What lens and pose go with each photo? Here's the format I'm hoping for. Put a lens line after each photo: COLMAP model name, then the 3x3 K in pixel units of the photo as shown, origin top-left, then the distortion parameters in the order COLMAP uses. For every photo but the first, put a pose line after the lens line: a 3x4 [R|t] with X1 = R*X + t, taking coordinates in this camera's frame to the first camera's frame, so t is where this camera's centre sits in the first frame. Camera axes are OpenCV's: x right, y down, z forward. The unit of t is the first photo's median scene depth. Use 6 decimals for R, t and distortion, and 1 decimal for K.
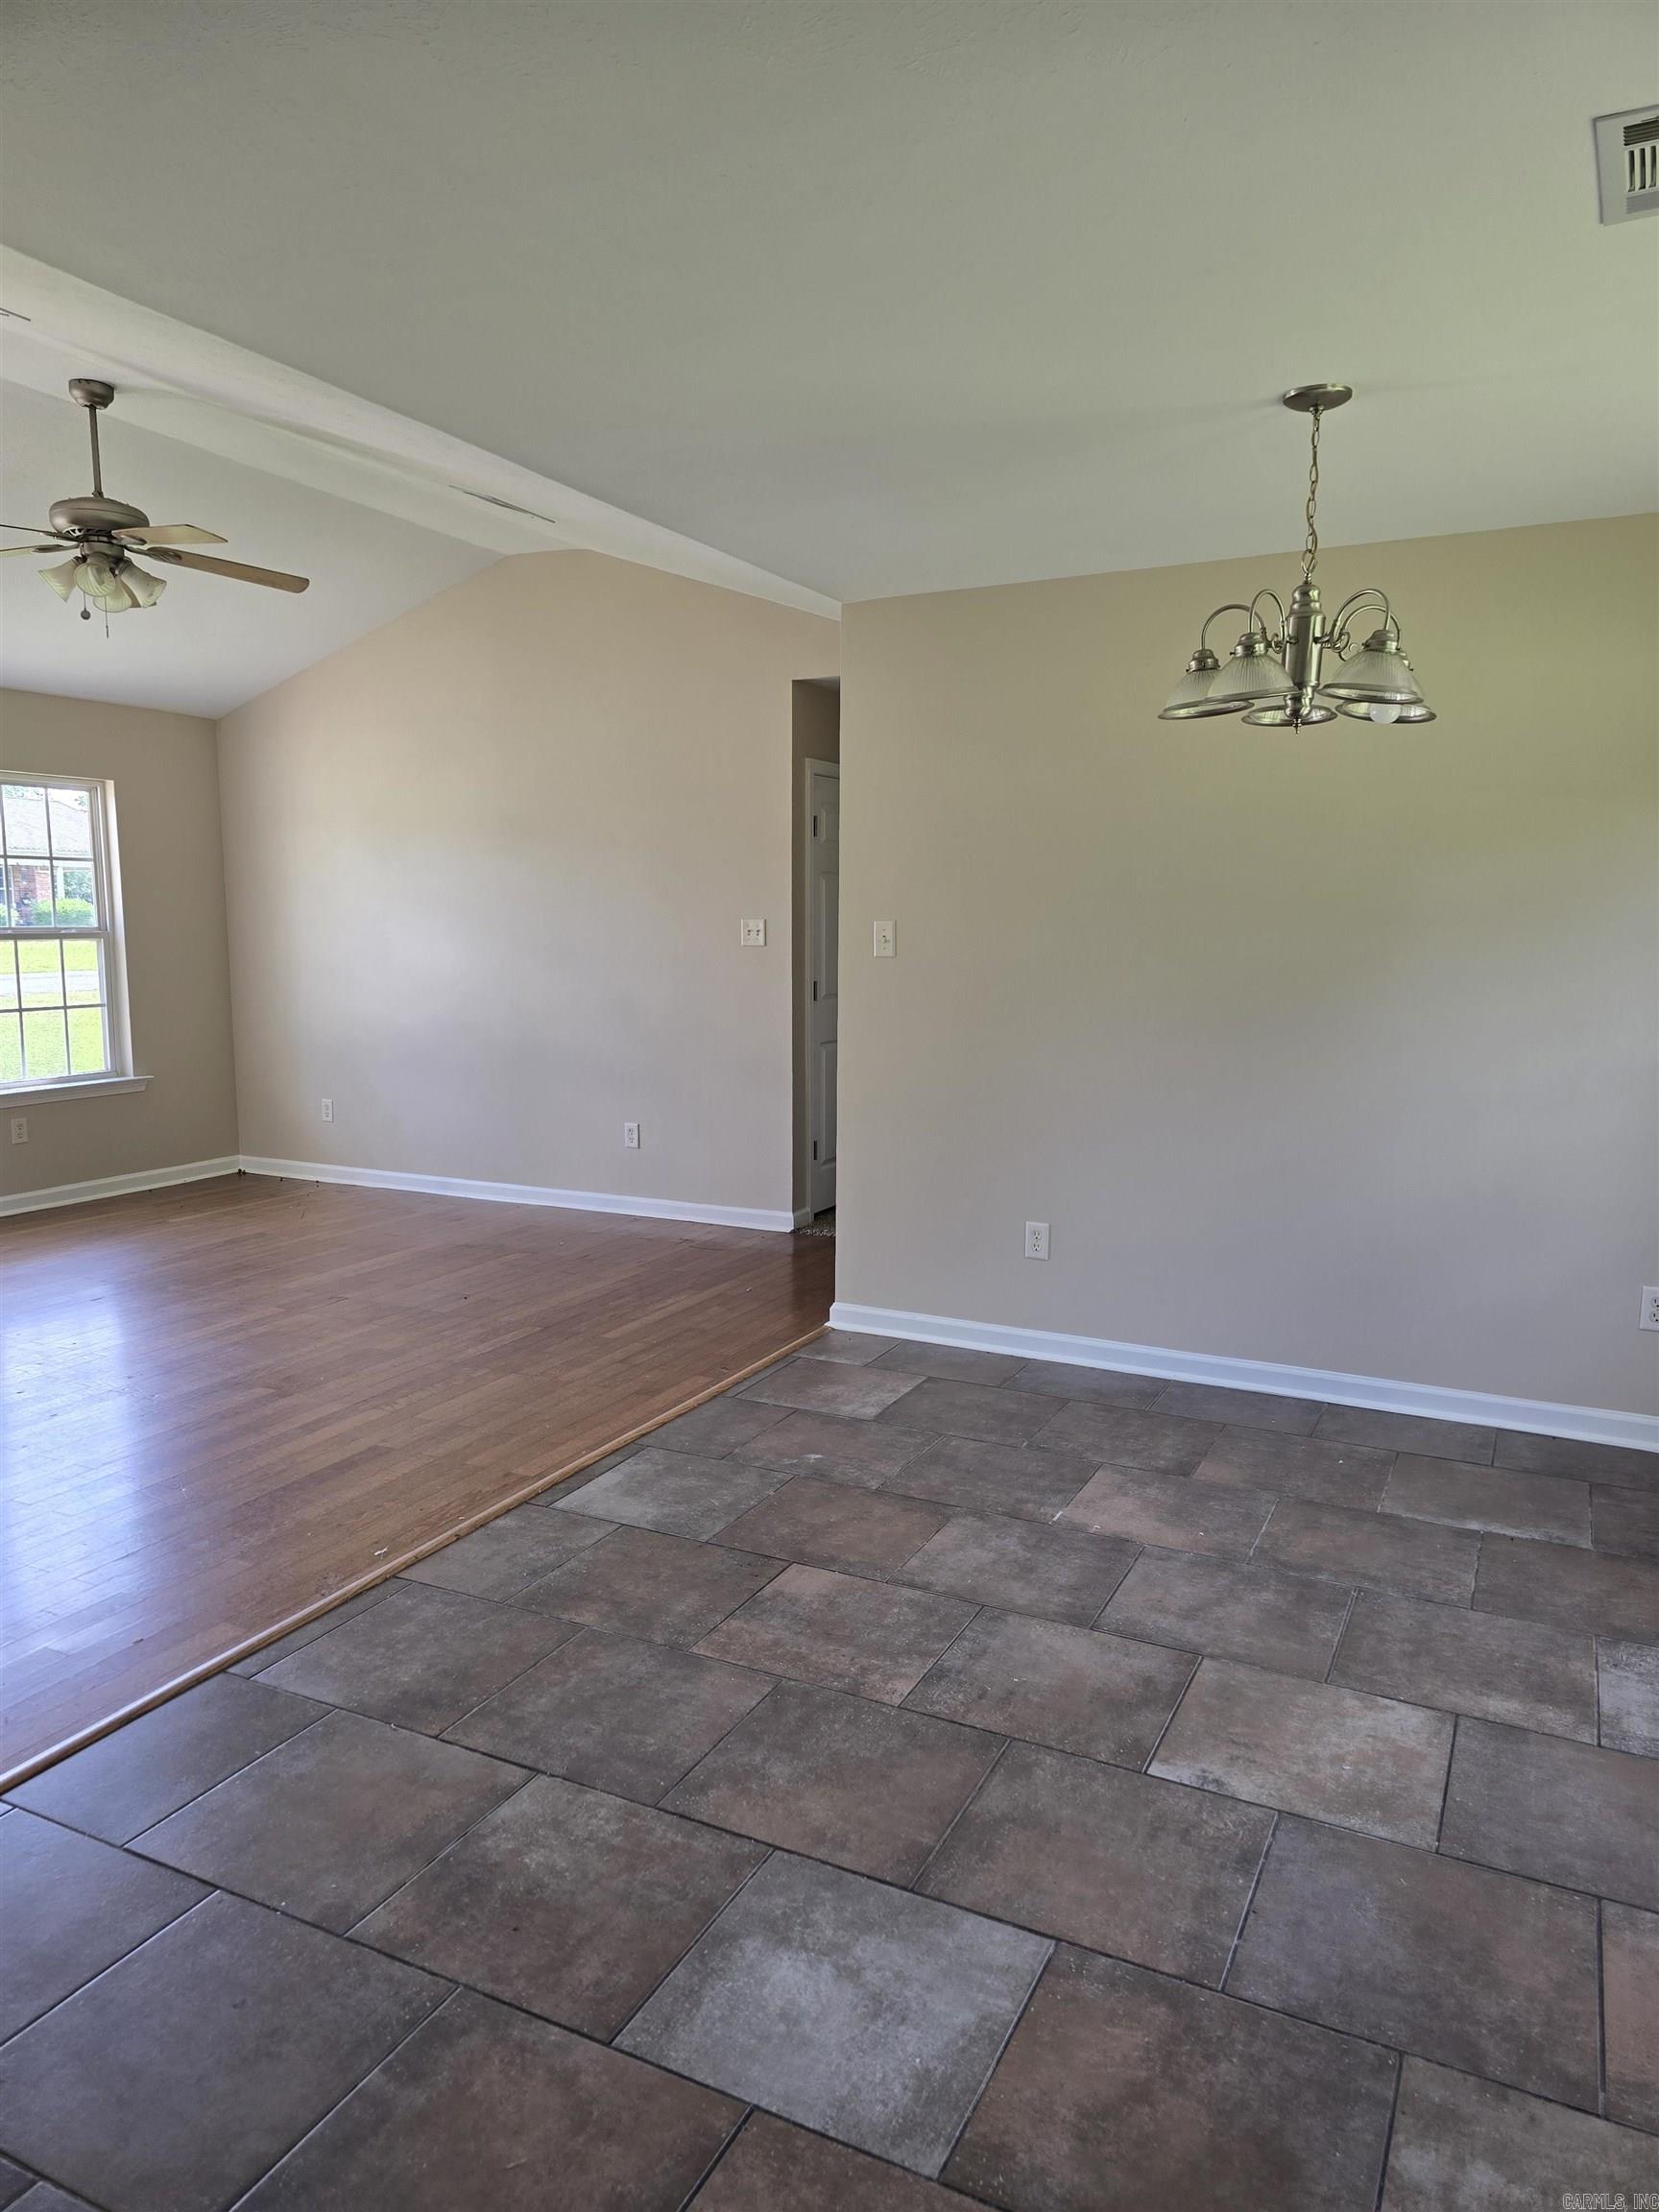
lens RADIAL K [[1471.1, 0, 818.9], [0, 1471.1, 1092.7], [0, 0, 1]] dist [0.047569, -0.036576]
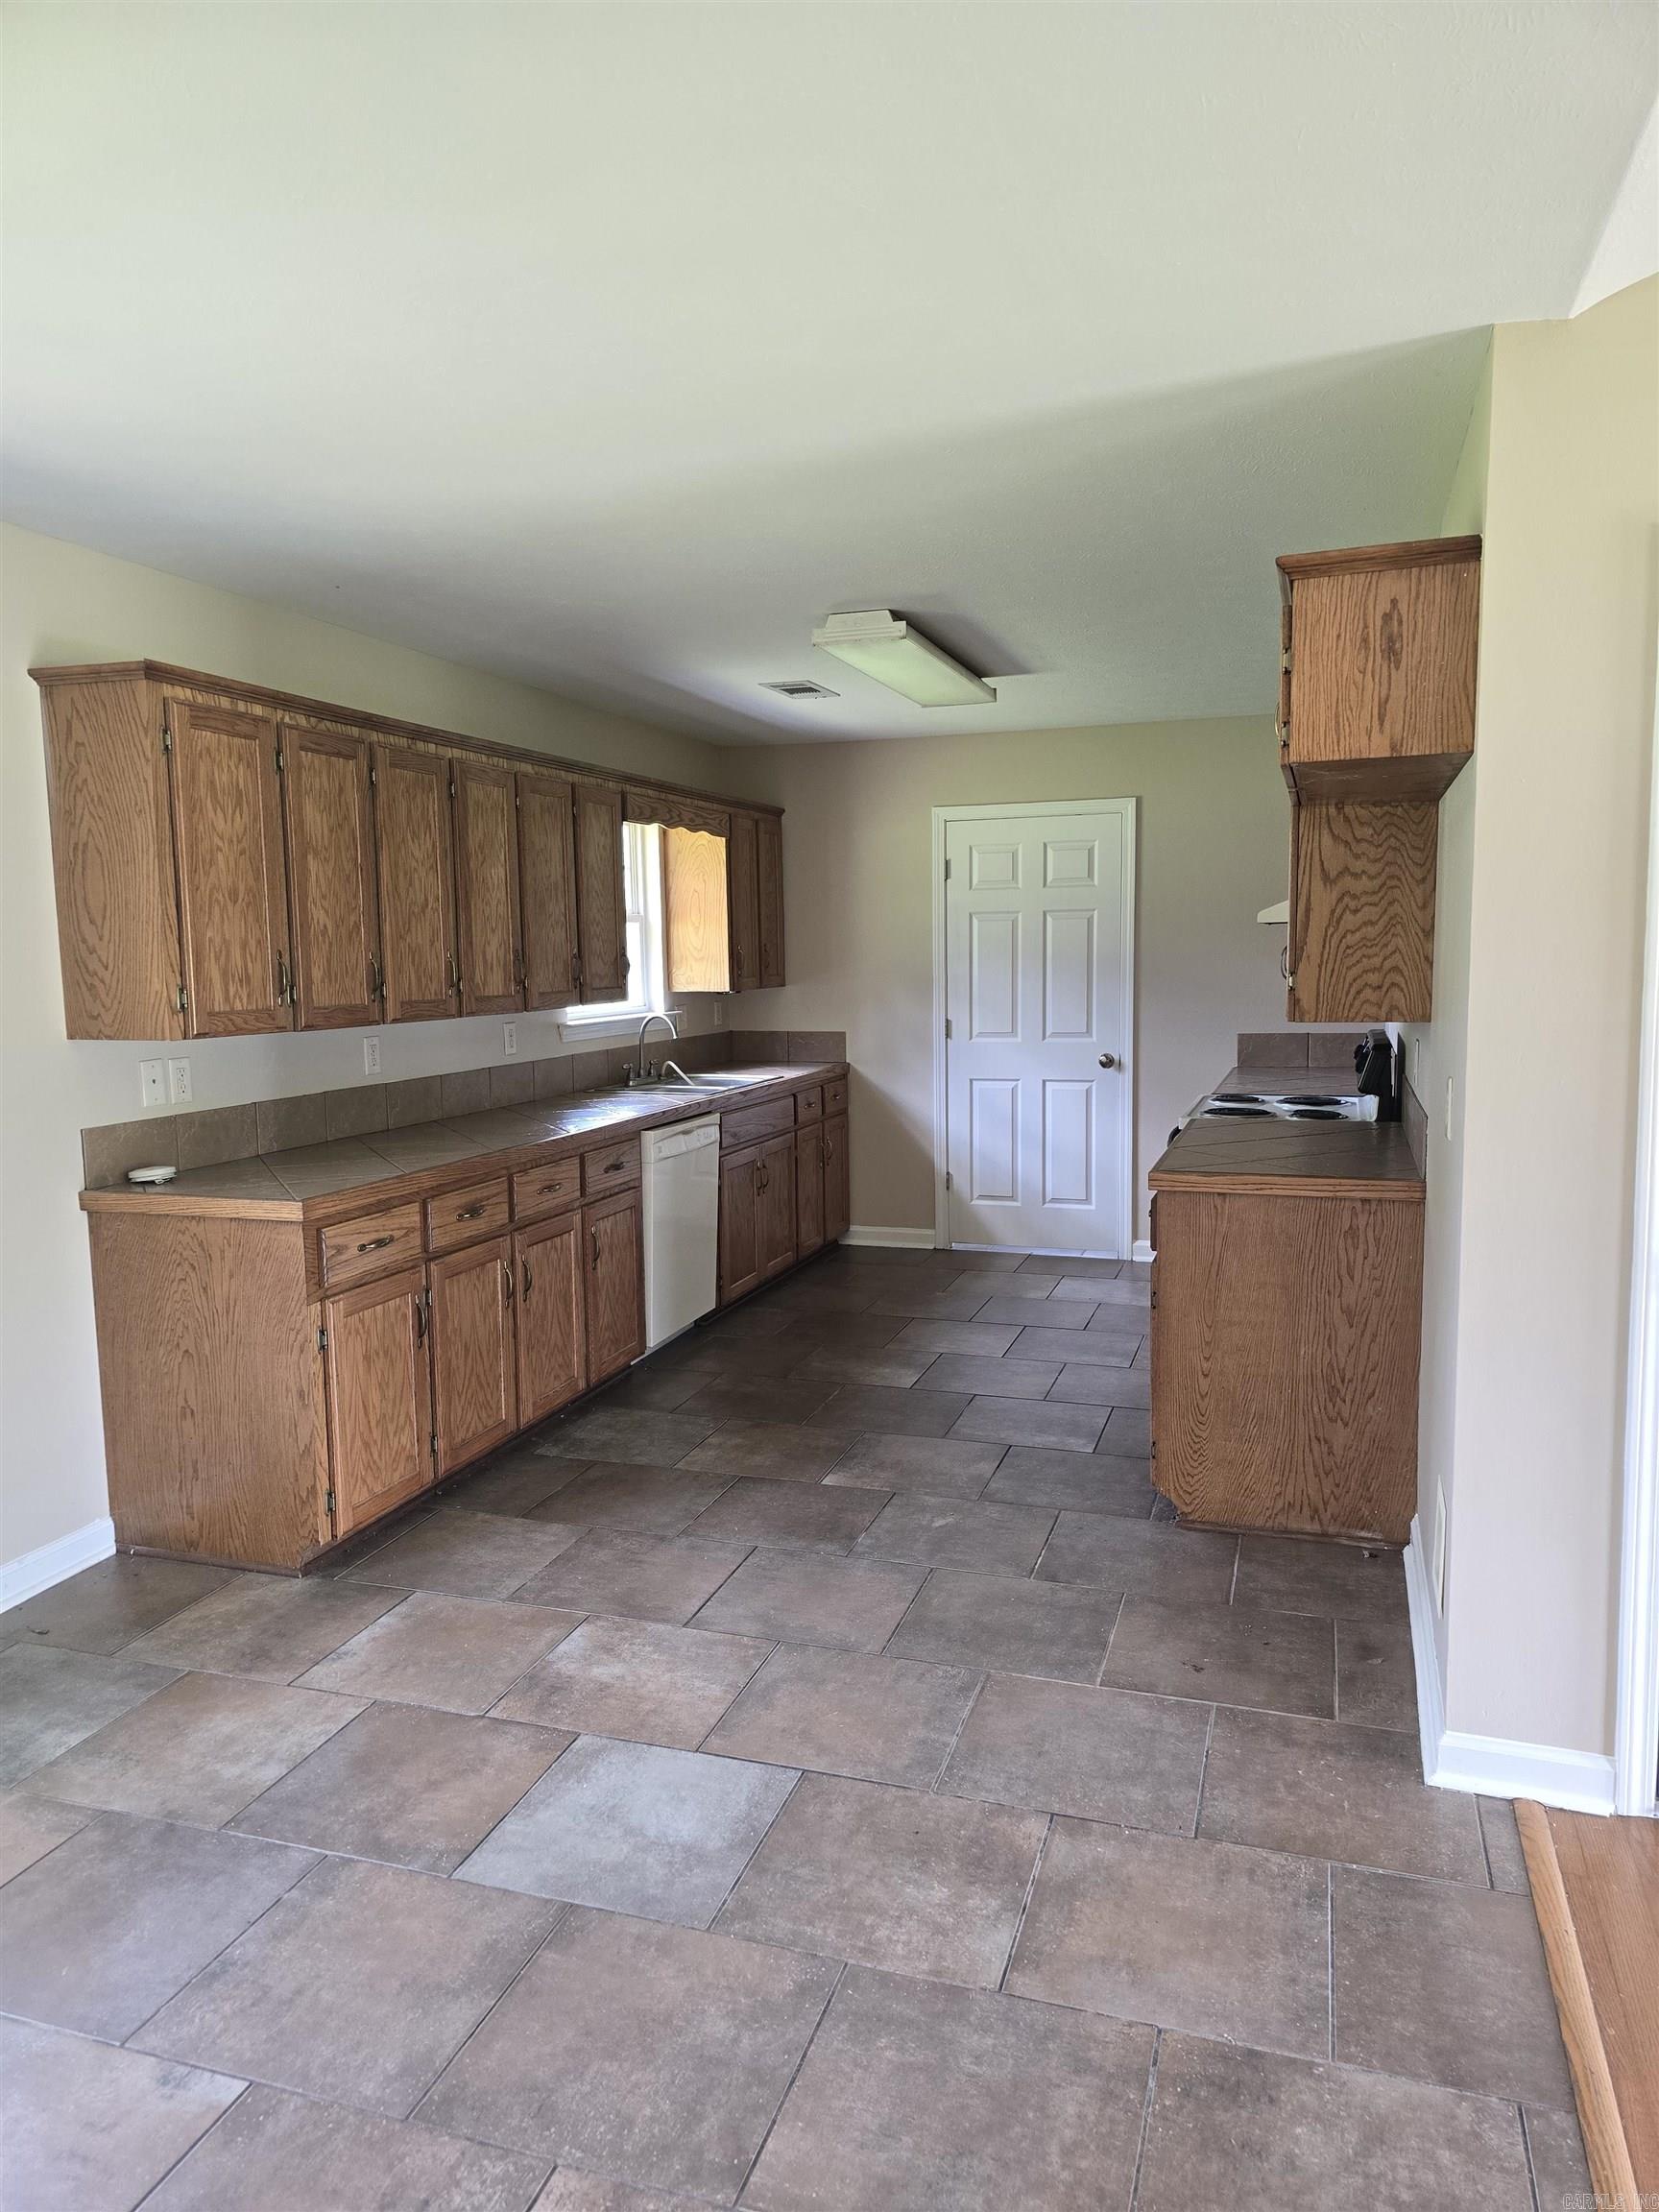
lens RADIAL K [[1471.1, 0, 841.3], [0, 1471.1, 1103.9], [0, 0, 1]] dist [0.047569, -0.036576]
pose [[-0.987897, 0.026669, -0.152803, 0.014792], [-0.008802, 0.973883, 0.226879, -0.192065], [0.154862, 0.225478, -0.961861, 1.412182]]
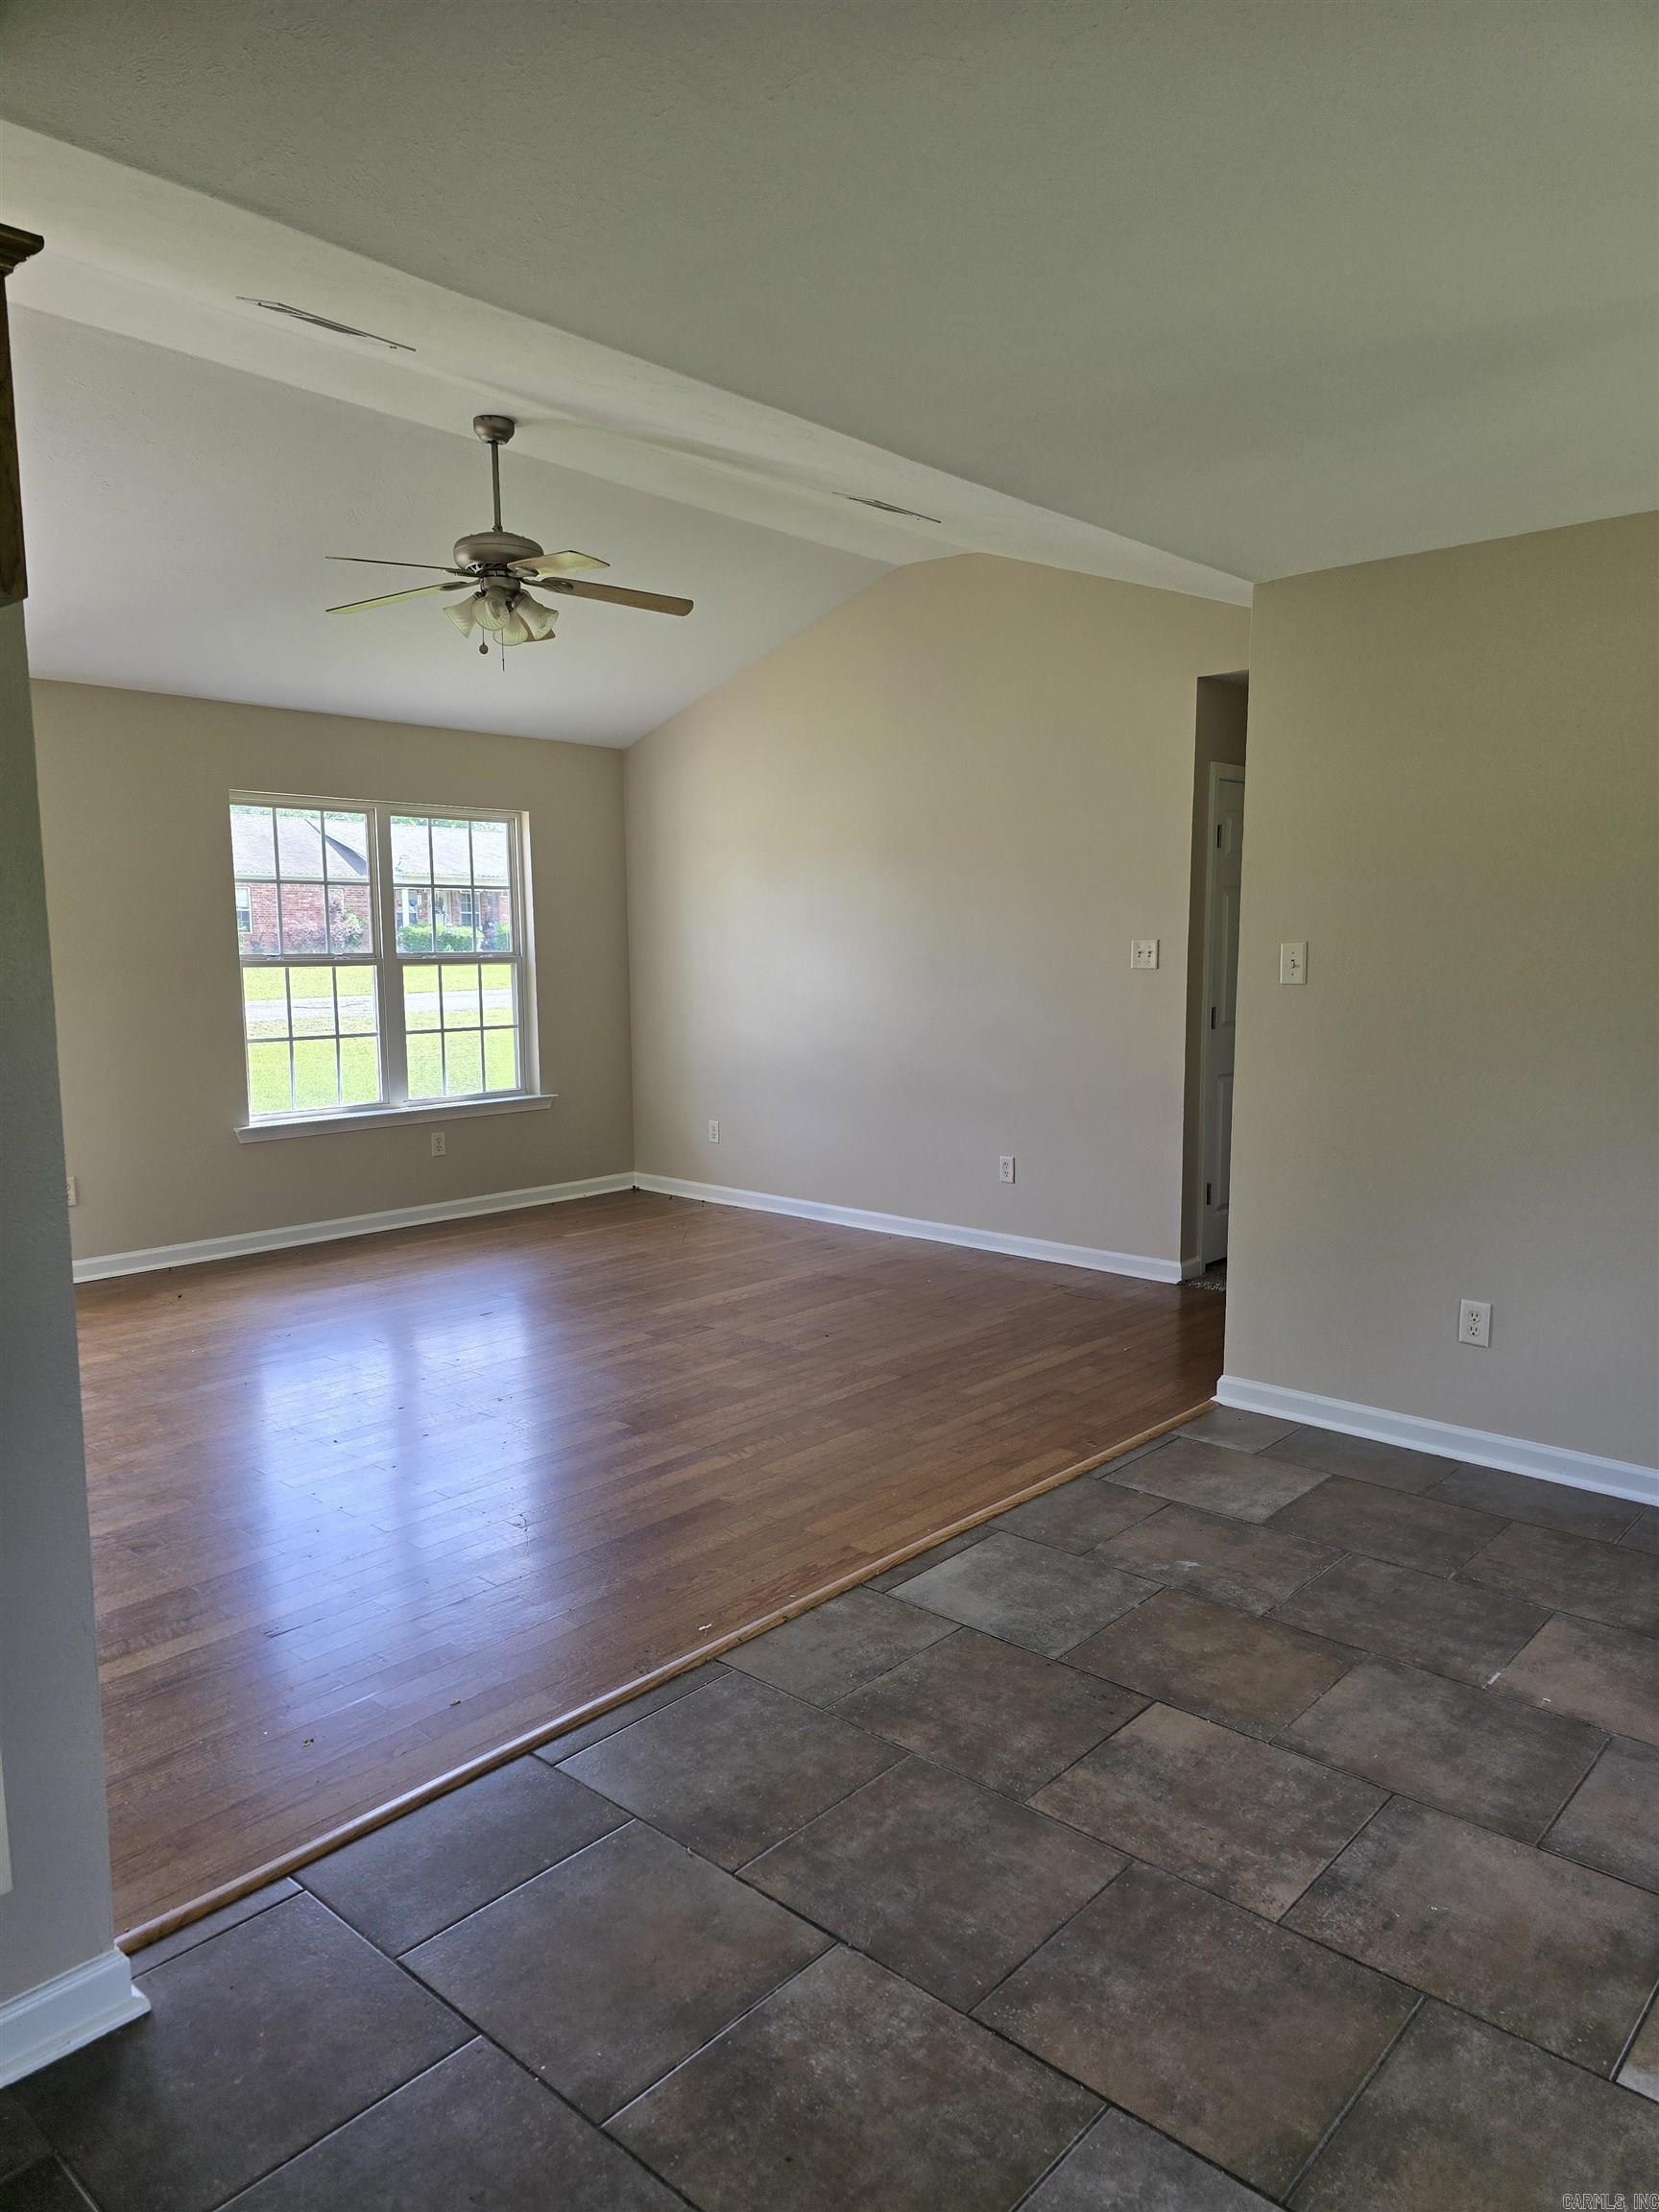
lens RADIAL K [[1471.1, 0, 829.2], [0, 1471.1, 1119.2], [0, 0, 1]] dist [0.047569, -0.036576]
pose [[0.965313, 0.025769, -0.259819, 0.015674], [-0.023903, 0.999661, 0.010338, -0.024873], [0.259997, -0.003769, 0.965602, 0.136388]]
